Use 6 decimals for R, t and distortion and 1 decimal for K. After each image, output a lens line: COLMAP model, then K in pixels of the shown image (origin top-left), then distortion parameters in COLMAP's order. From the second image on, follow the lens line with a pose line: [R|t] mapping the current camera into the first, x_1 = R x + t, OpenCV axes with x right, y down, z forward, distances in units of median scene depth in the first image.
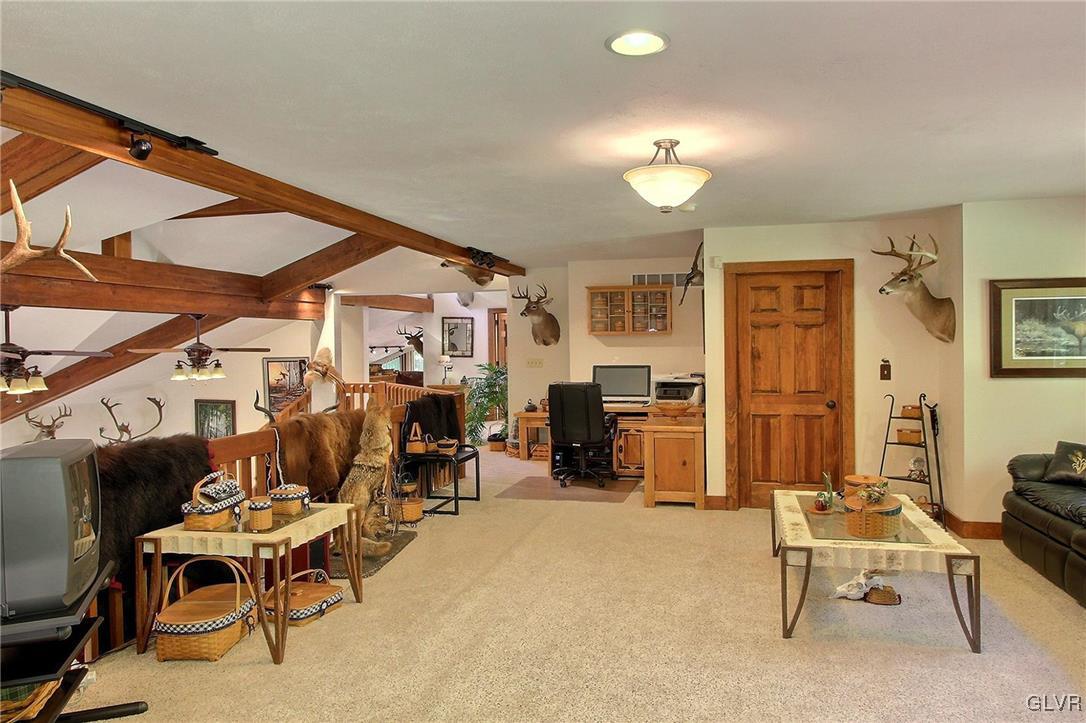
lens RADIAL K [[736.0, 0, 543.8], [0, 736.0, 351.6], [0, 0, 1]] dist [0.016261, 0.001823]
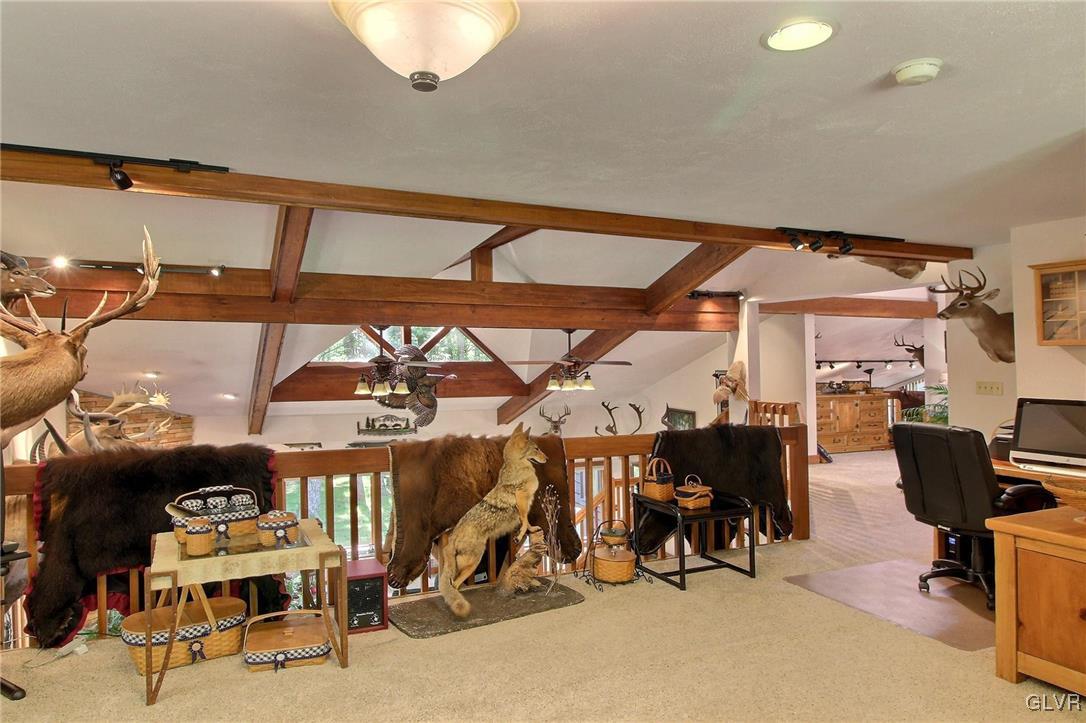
lens RADIAL K [[666.6, 0, 537.5], [0, 666.6, 353.7], [0, 0, 1]] dist [0.008100, -0.013504]
pose [[0.613334, 0.003002, -0.789818, 0.251080], [-0.013174, 0.999893, -0.006430, -0.007775], [0.789714, 0.014348, 0.613307, 0.365207]]
